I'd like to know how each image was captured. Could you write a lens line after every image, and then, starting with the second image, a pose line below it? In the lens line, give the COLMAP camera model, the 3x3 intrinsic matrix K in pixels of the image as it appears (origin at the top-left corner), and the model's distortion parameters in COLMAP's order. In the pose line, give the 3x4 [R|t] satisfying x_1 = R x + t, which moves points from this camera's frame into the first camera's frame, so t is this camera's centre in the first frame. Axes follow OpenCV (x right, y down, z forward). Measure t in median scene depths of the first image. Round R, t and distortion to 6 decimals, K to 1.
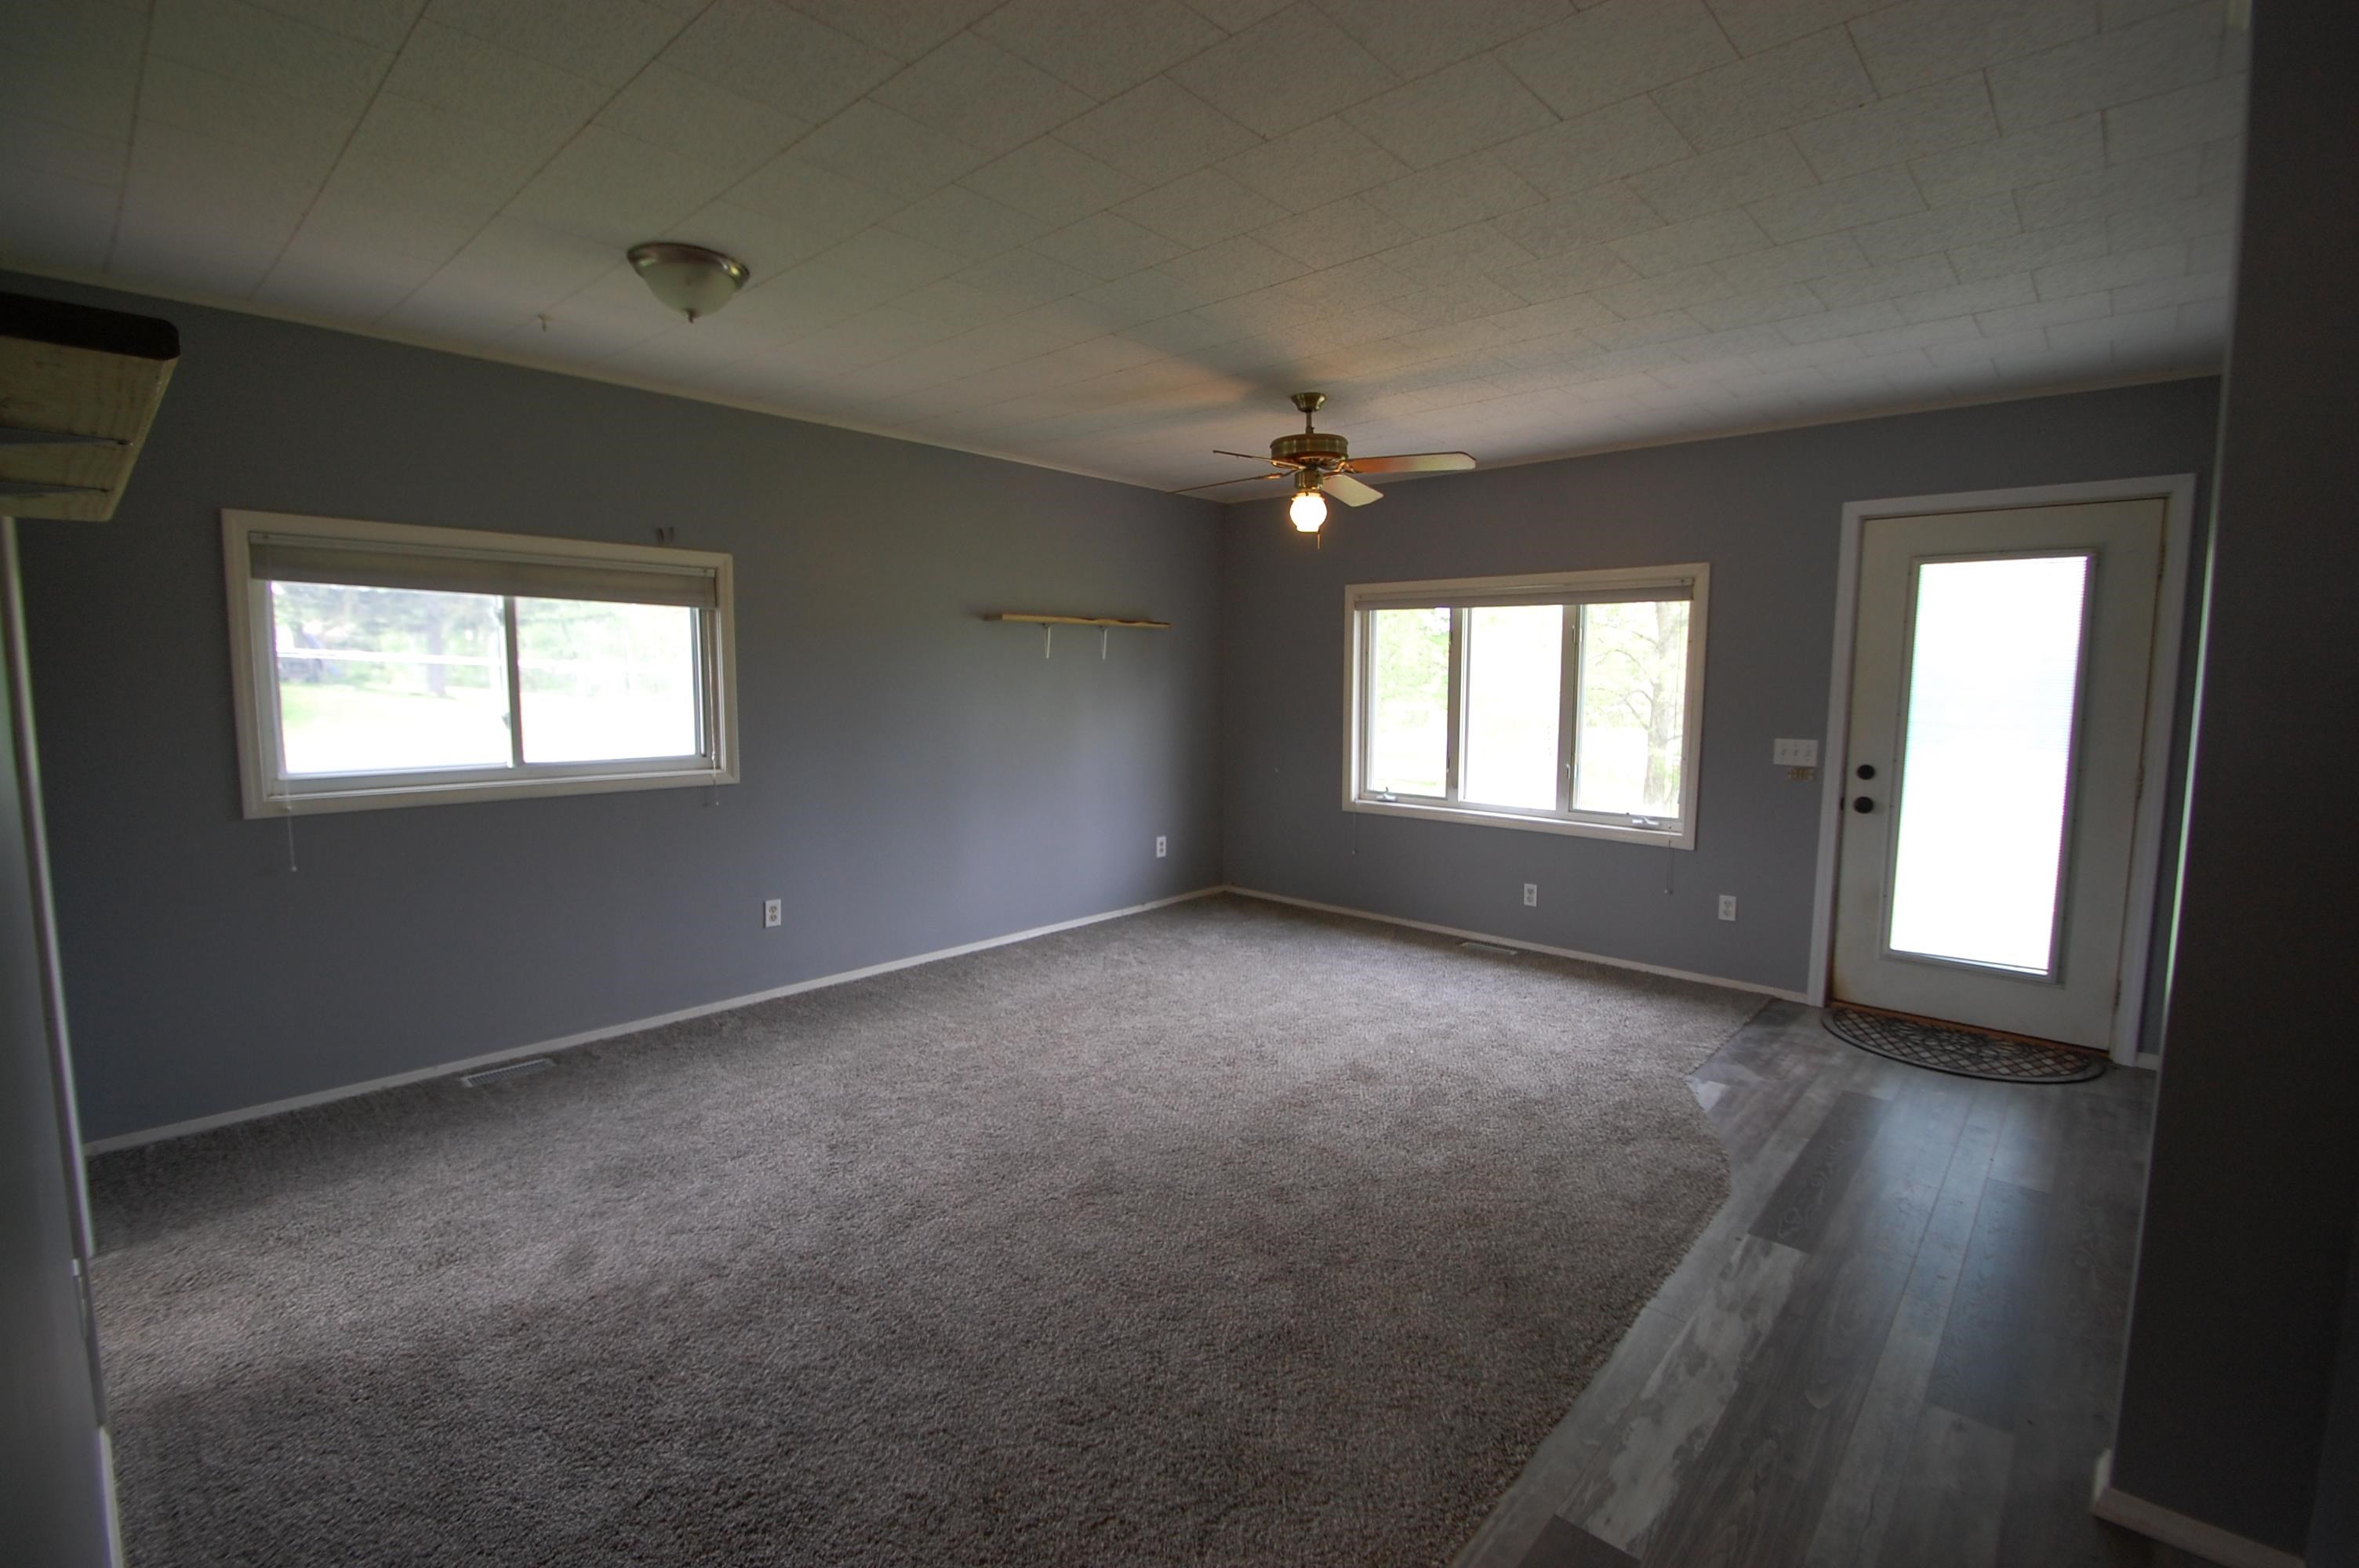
lens RADIAL K [[1048.6, 0, 1169.1], [0, 1048.6, 782.6], [0, 0, 1]] dist [0.011314, -0.020165]
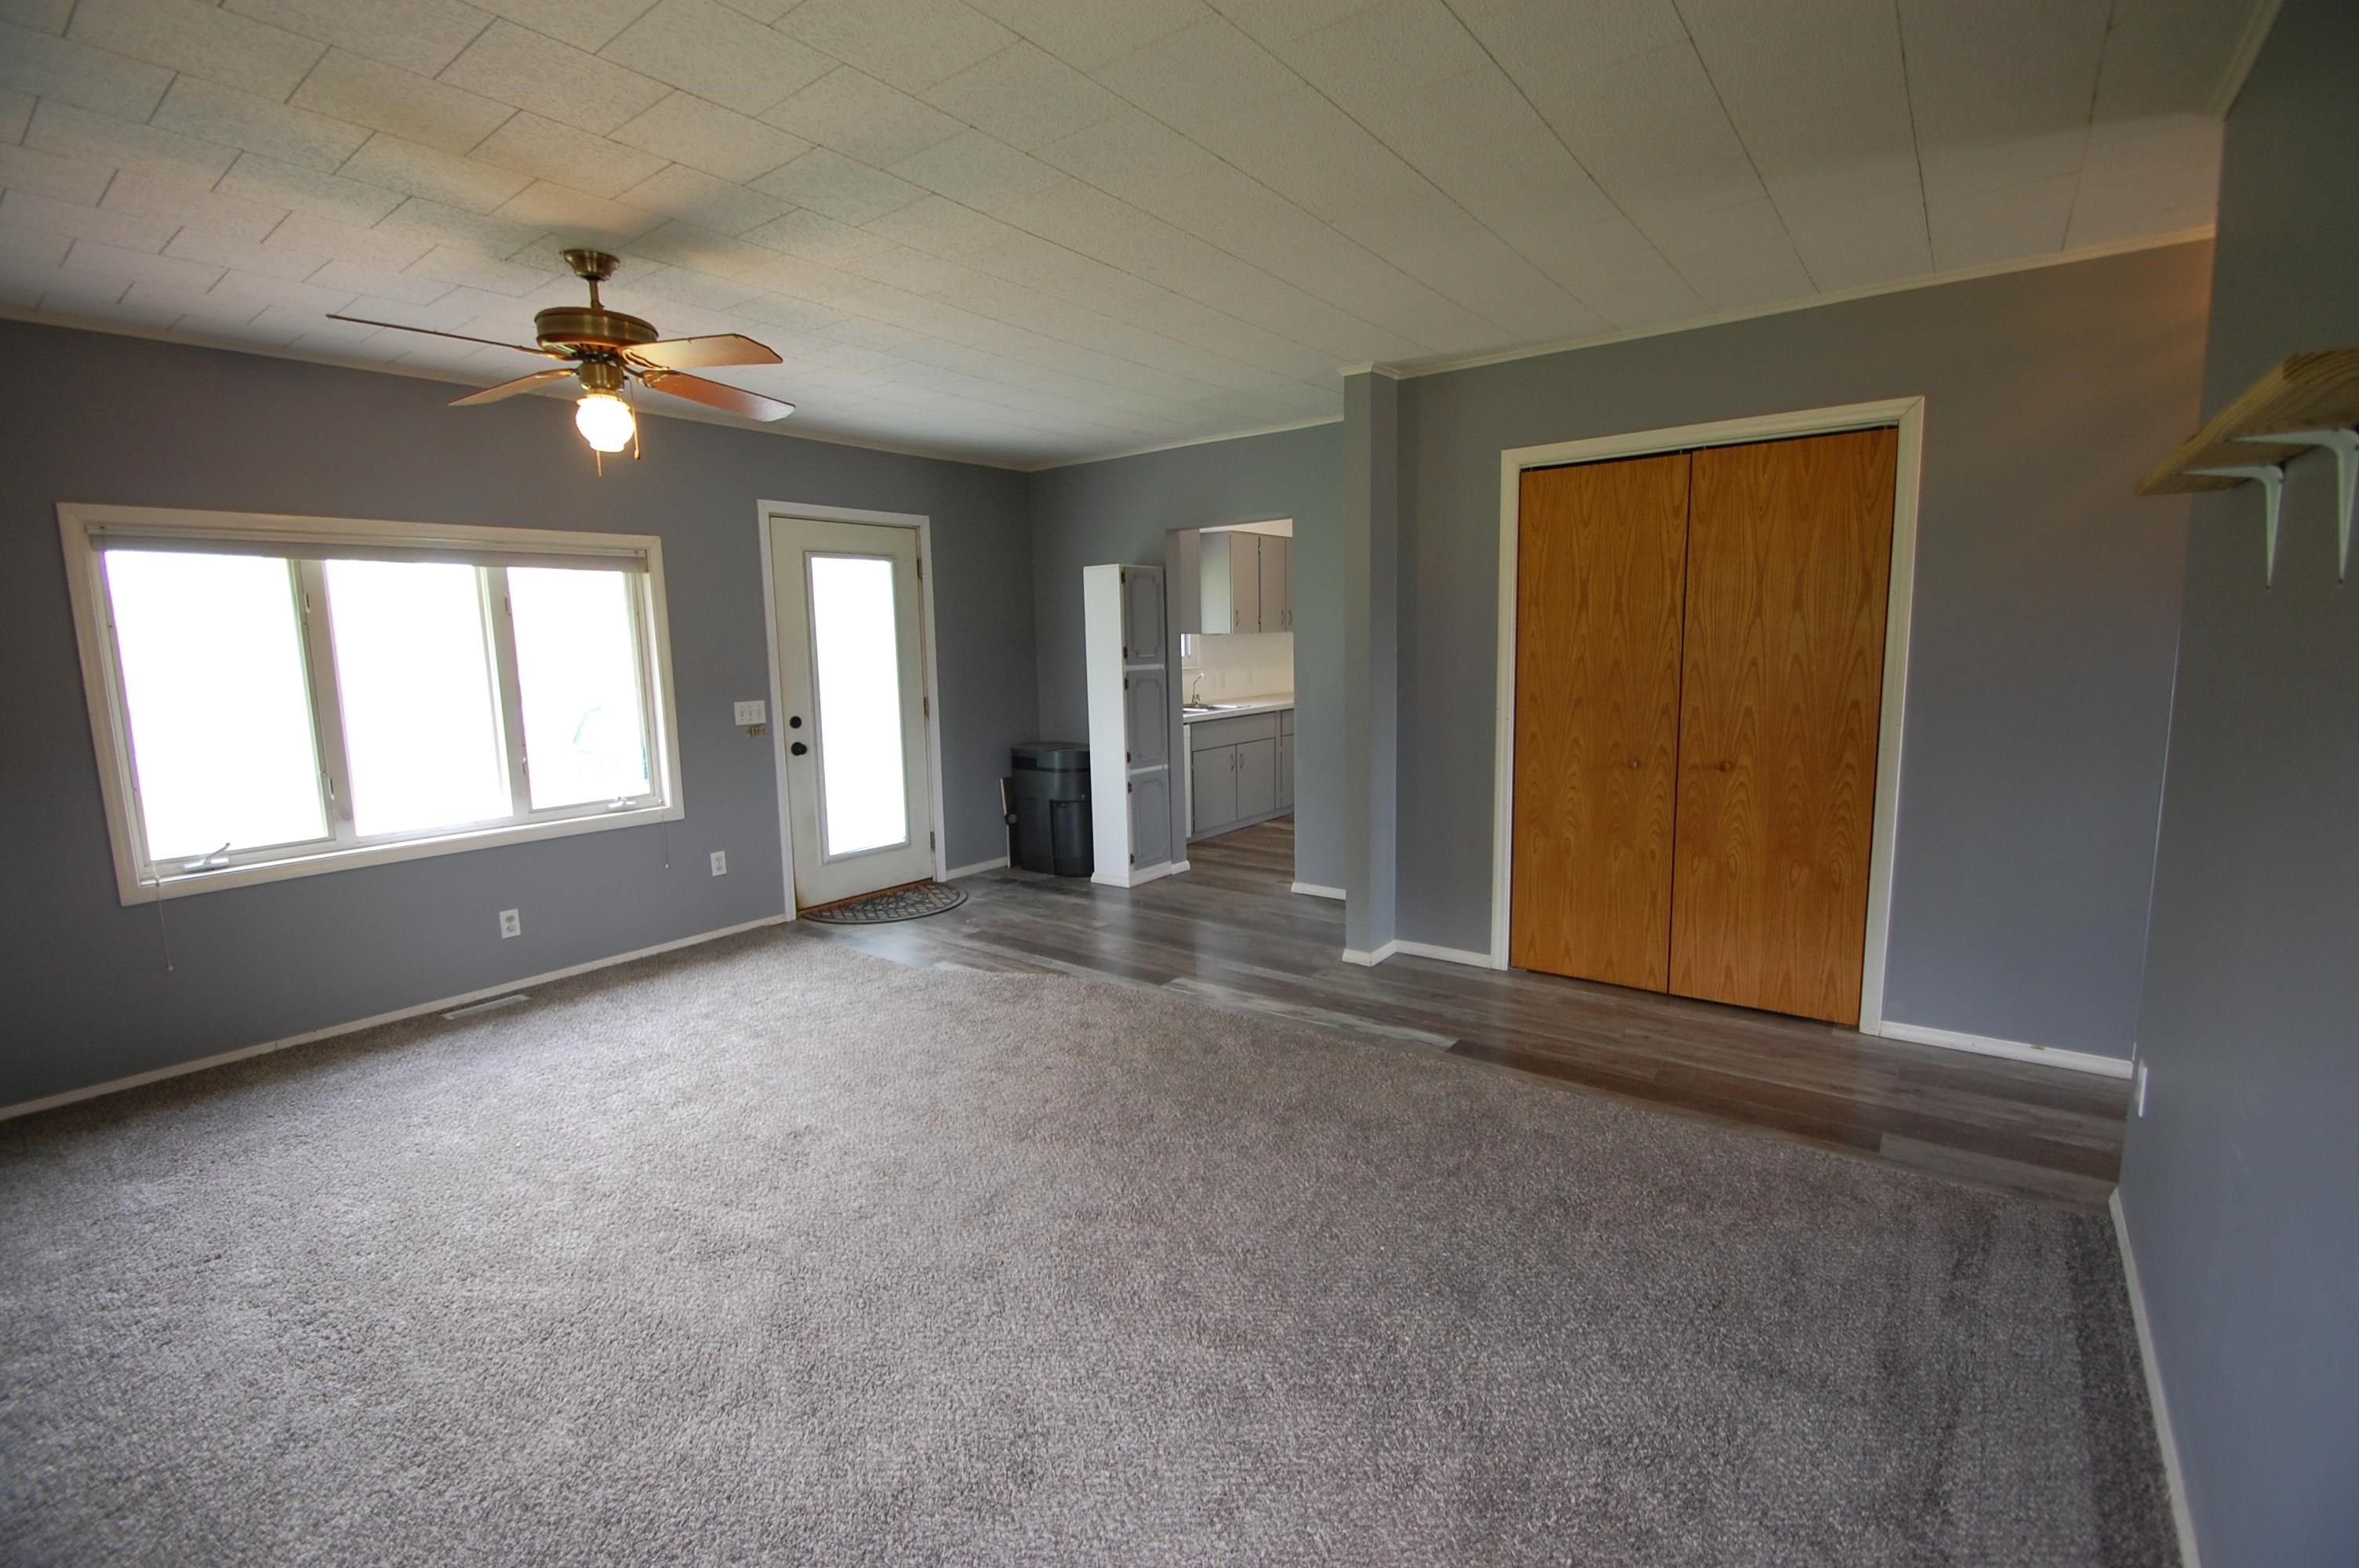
lens RADIAL K [[1048.6, 0, 1169.1], [0, 1048.6, 782.6], [0, 0, 1]] dist [0.011314, -0.020165]
pose [[-0.111764, -0.138373, 0.984054, -0.603883], [0.128041, 0.979998, 0.152345, -0.071036], [-0.985451, 0.143026, -0.091811, 0.672027]]
